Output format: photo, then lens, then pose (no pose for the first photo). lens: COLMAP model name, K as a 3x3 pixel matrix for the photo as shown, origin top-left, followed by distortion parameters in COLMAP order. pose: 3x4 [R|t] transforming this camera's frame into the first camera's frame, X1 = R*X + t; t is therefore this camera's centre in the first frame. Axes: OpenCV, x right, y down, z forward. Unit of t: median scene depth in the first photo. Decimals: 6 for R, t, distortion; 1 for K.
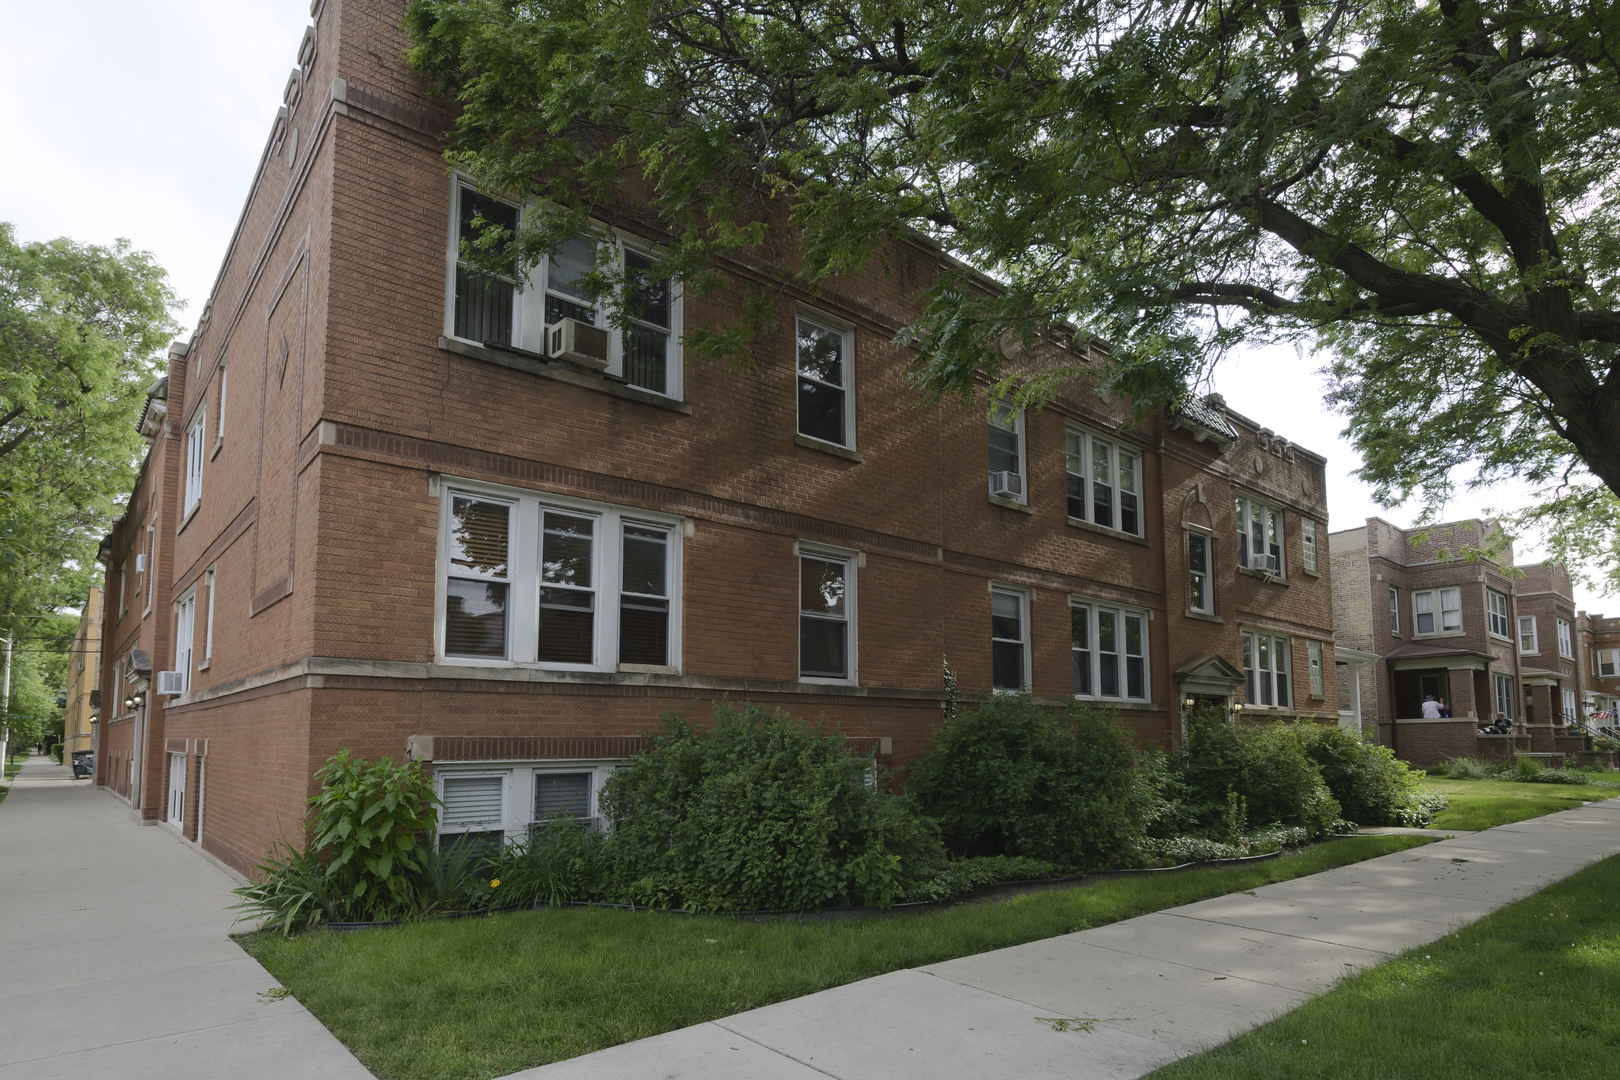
lens RADIAL K [[896.8, 0, 810.3], [0, 896.8, 667.1], [0, 0, 1]] dist [-0.002272, -0.000259]
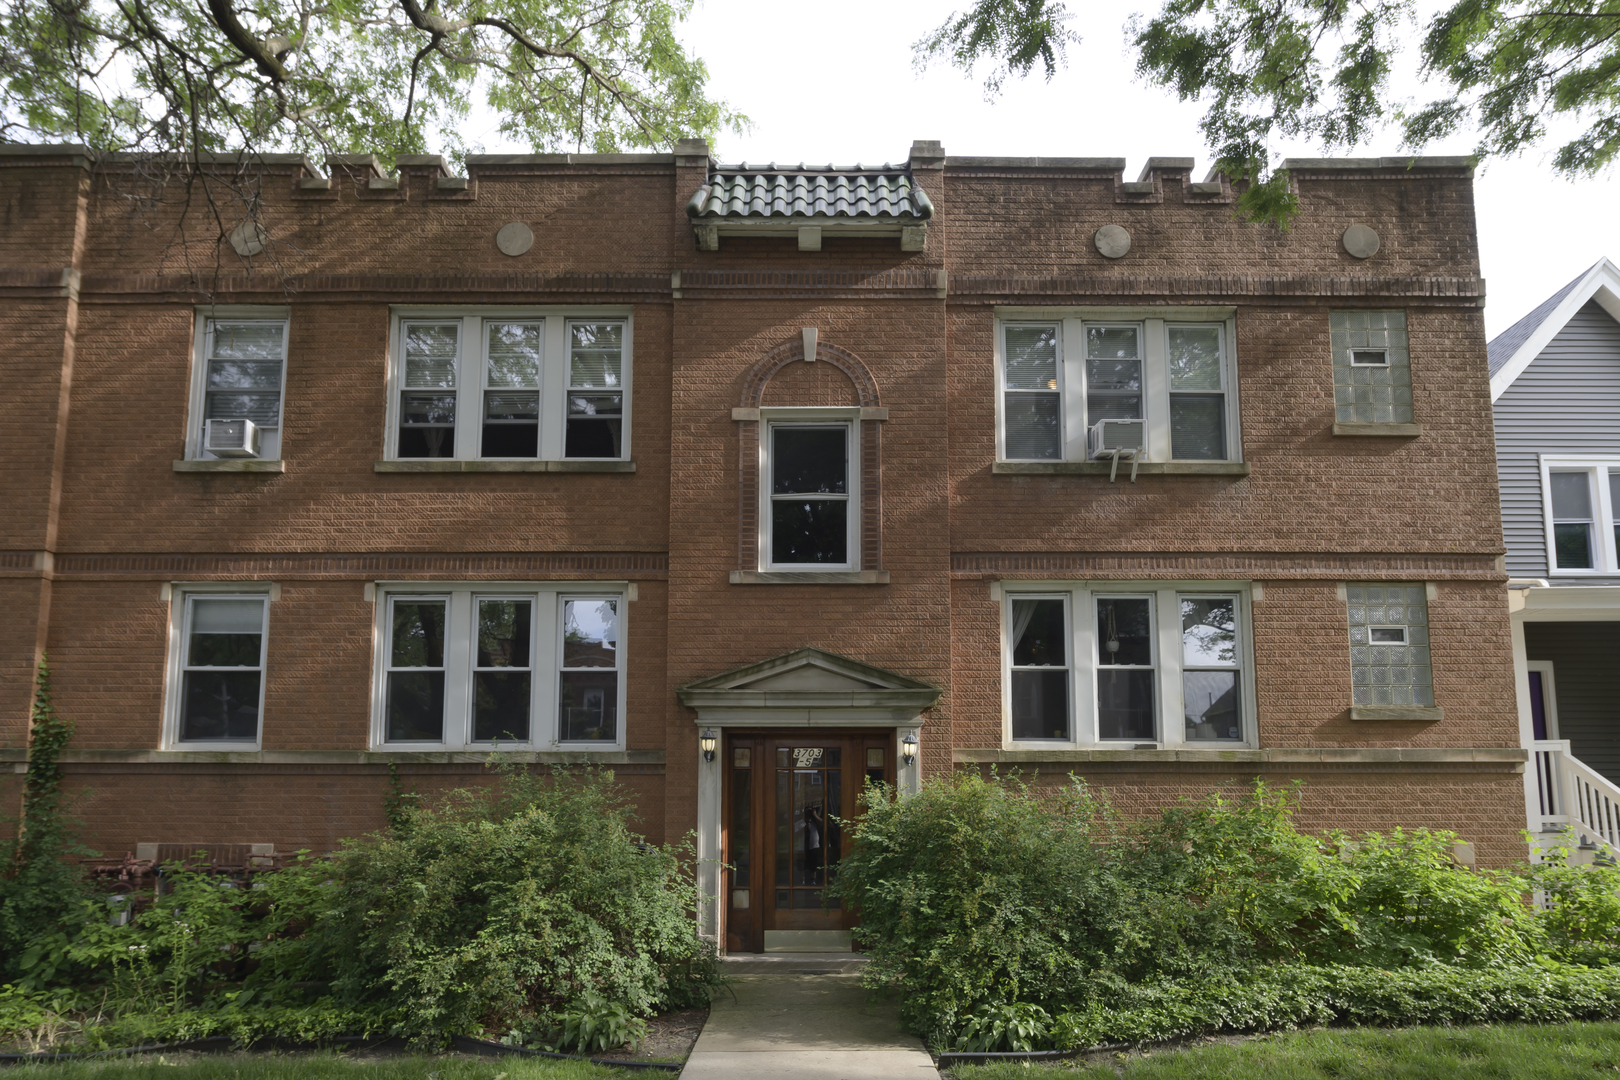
lens RADIAL K [[807.8, 0, 810.3], [0, 807.8, 737.5], [0, 0, 1]] dist [-0.002197, -0.000431]
pose [[0.764749, -0.064644, -0.641077, 0.656561], [0.056343, 0.997852, -0.033408, 0.045680], [0.641860, -0.010571, 0.766749, 0.577888]]
